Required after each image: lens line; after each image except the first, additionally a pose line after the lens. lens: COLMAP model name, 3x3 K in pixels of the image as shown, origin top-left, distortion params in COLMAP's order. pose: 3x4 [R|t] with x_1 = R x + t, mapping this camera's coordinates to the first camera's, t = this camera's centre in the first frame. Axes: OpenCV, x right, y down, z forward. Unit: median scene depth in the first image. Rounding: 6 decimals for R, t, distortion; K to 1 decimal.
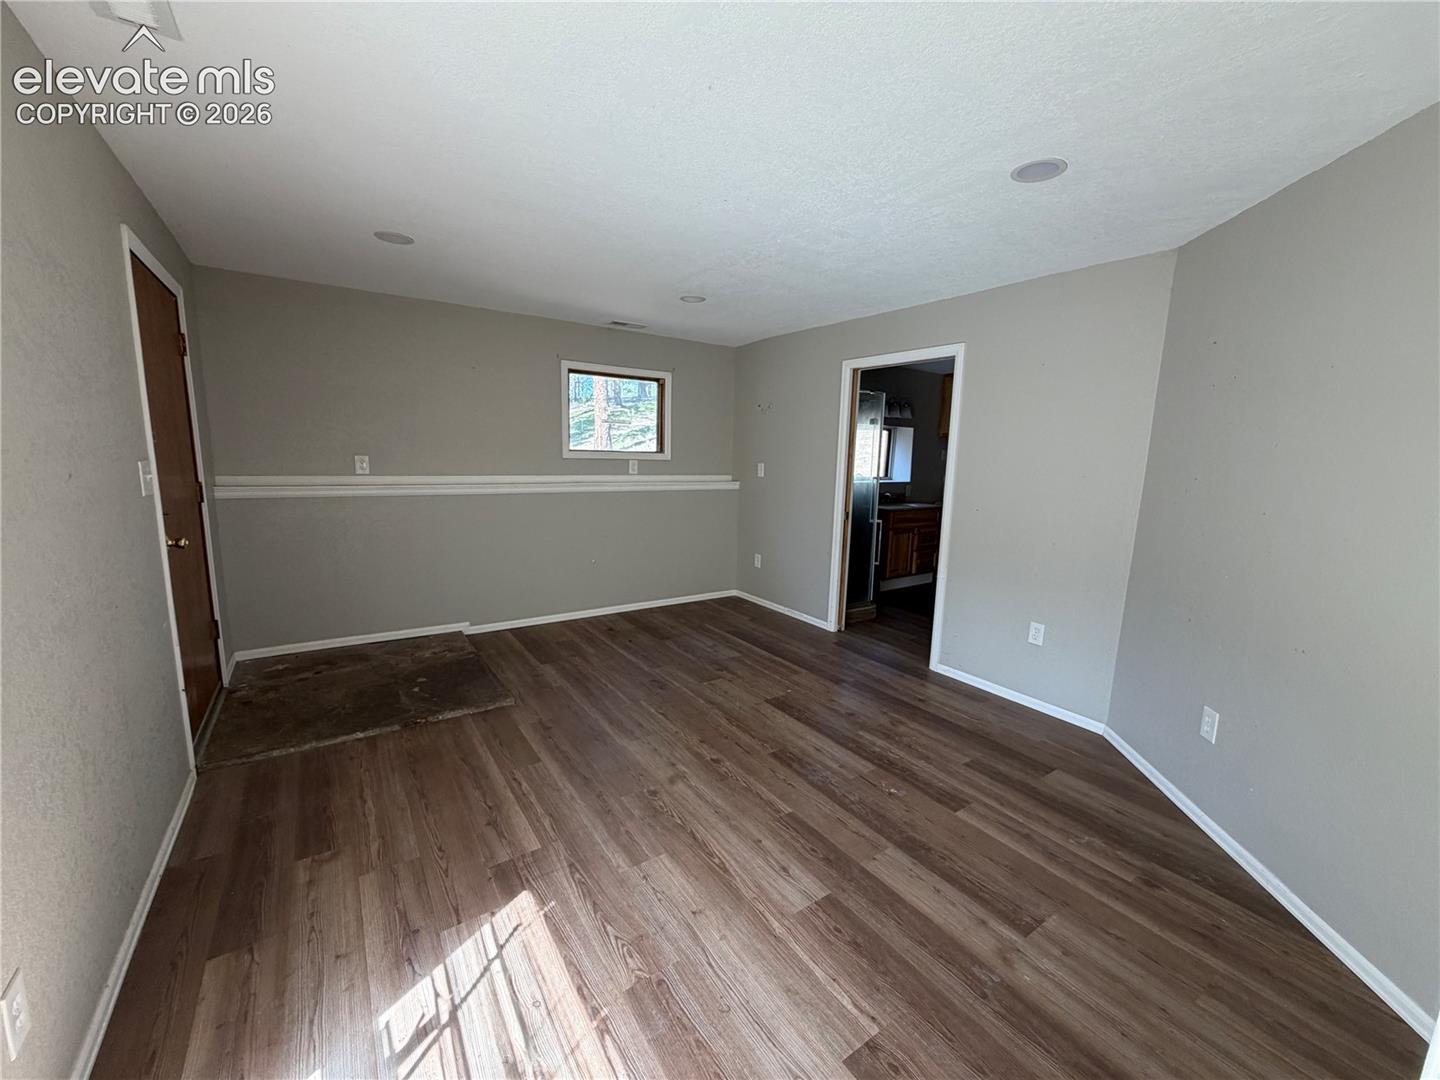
lens RADIAL K [[575.2, 0, 716.8], [0, 575.2, 543.4], [0, 0, 1]] dist [0.001054, -0.000173]
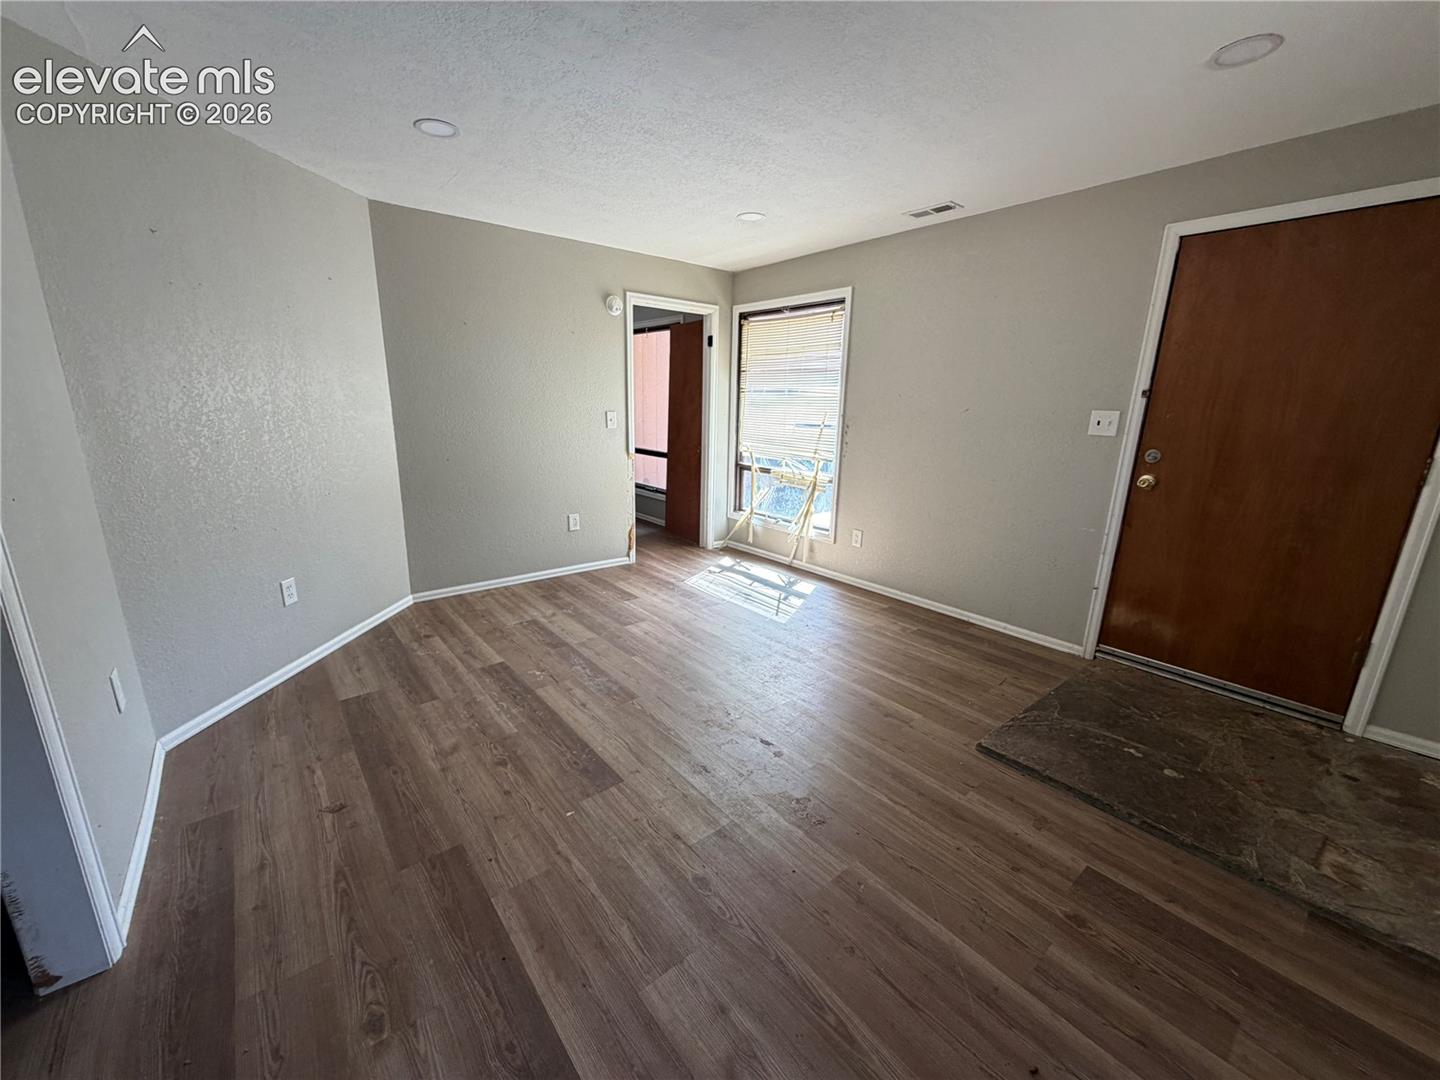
lens RADIAL K [[575.2, 0, 716.8], [0, 575.2, 543.4], [0, 0, 1]] dist [0.001054, -0.000173]
pose [[-0.995258, -0.021515, -0.094860, 0.060878], [-0.057363, 0.917415, 0.393776, -0.289557], [0.078554, 0.397350, -0.914299, 1.967118]]
